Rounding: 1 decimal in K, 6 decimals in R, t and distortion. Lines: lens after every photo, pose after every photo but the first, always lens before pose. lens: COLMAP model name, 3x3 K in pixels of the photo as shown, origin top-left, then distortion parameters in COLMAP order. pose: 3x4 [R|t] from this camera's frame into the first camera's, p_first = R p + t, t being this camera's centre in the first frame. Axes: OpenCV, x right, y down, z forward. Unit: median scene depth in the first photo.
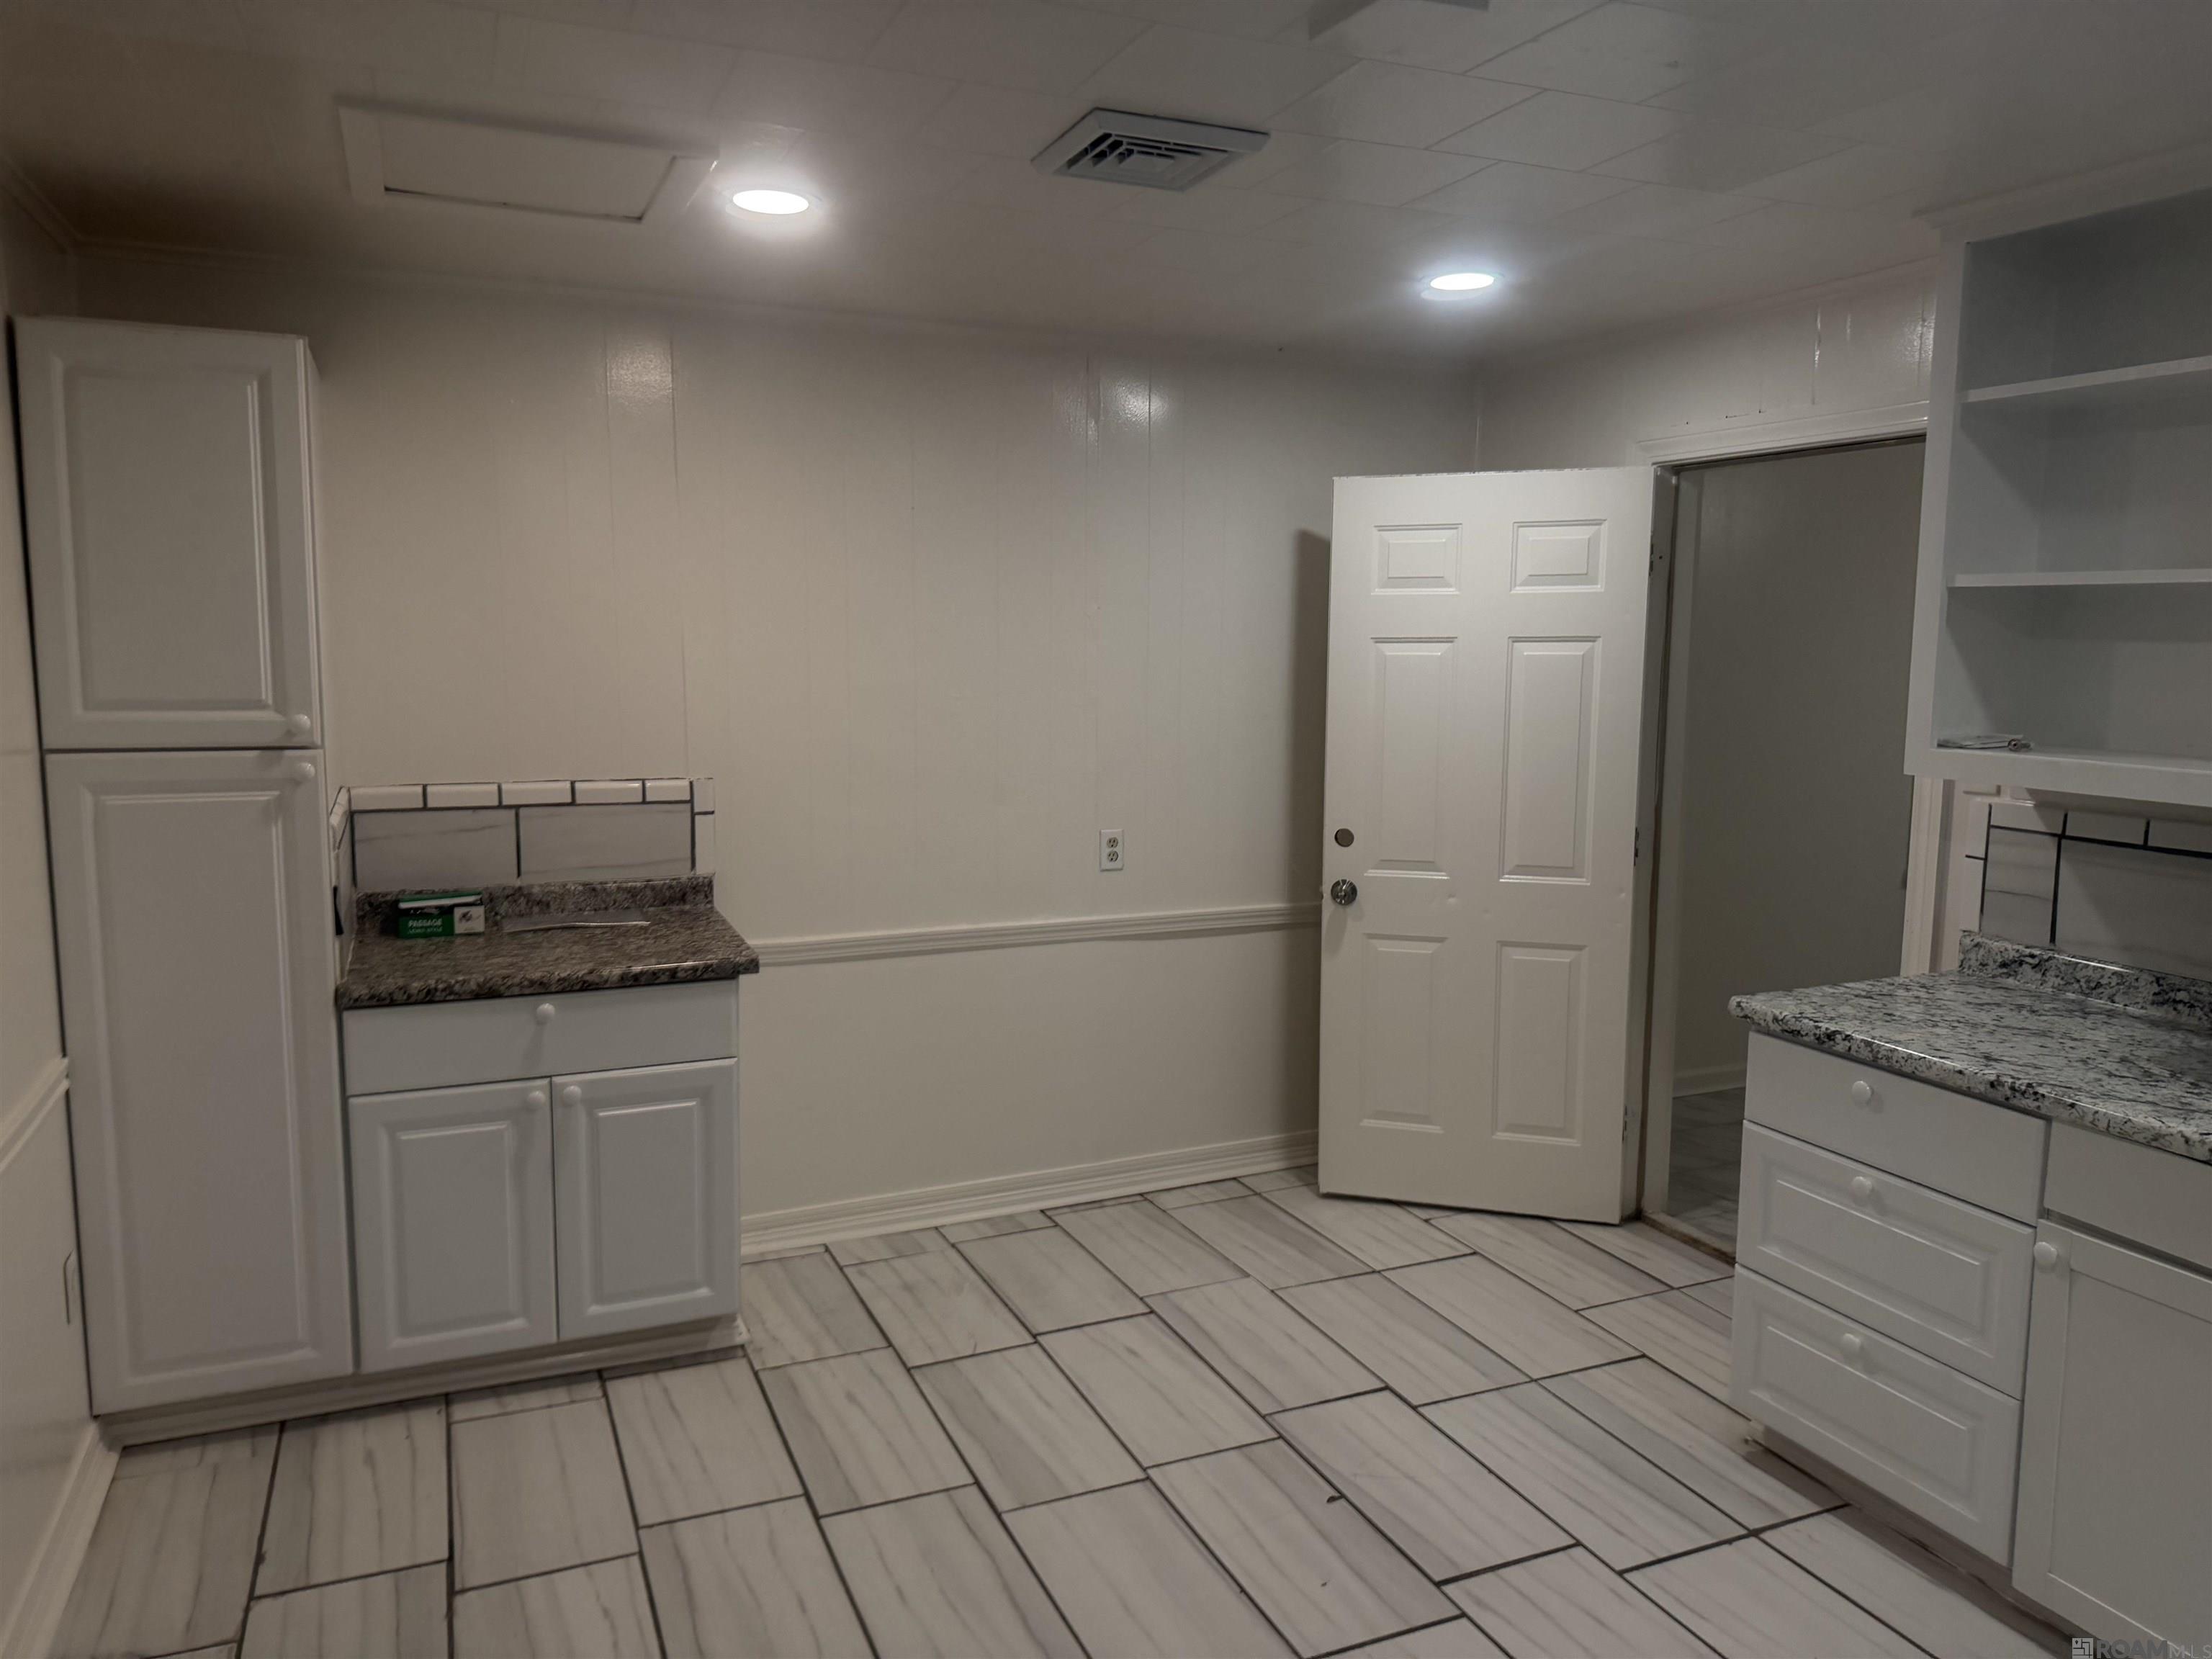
lens RADIAL K [[1539.6, 0, 1113.0], [0, 1539.6, 826.7], [0, 0, 1]] dist [0.001220, -0.000212]
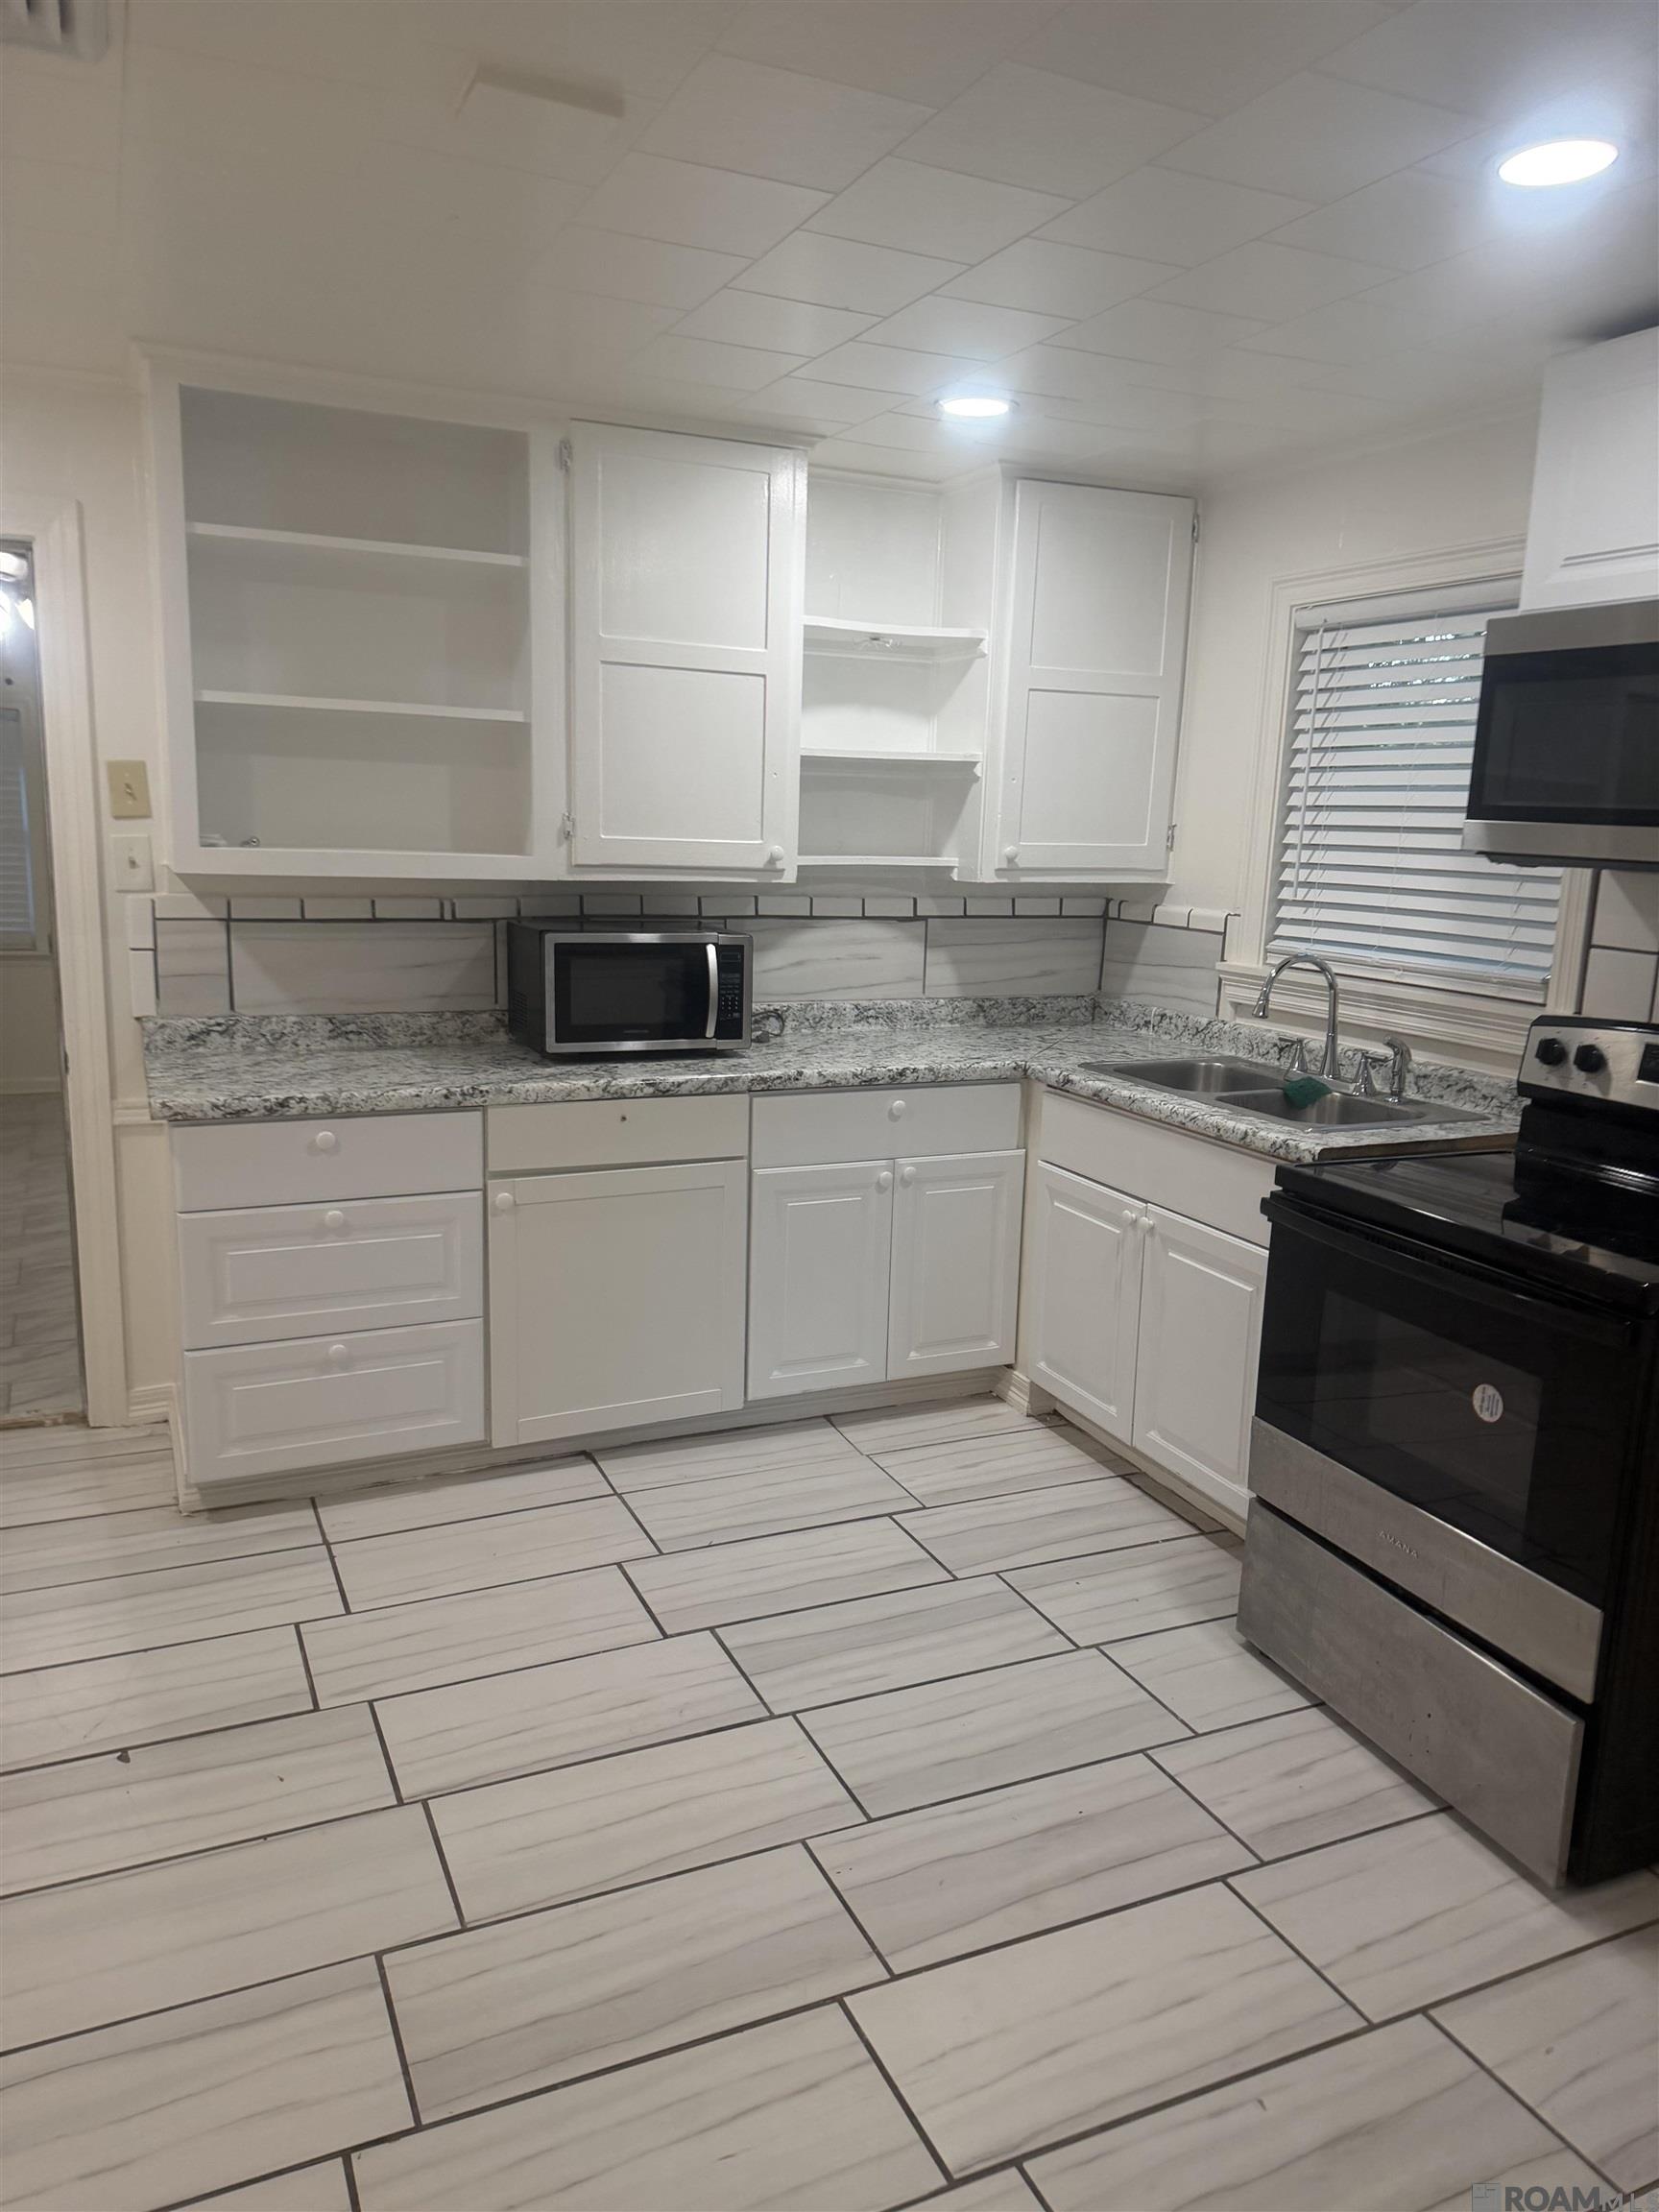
lens RADIAL K [[1539.6, 0, 840.1], [0, 1539.6, 1109.2], [0, 0, 1]] dist [0.001220, -0.000212]
pose [[-0.026106, -0.191653, 0.981115, -0.628207], [0.093314, 0.976697, 0.193273, -0.038897], [-0.995294, 0.096597, -0.007614, 0.576762]]
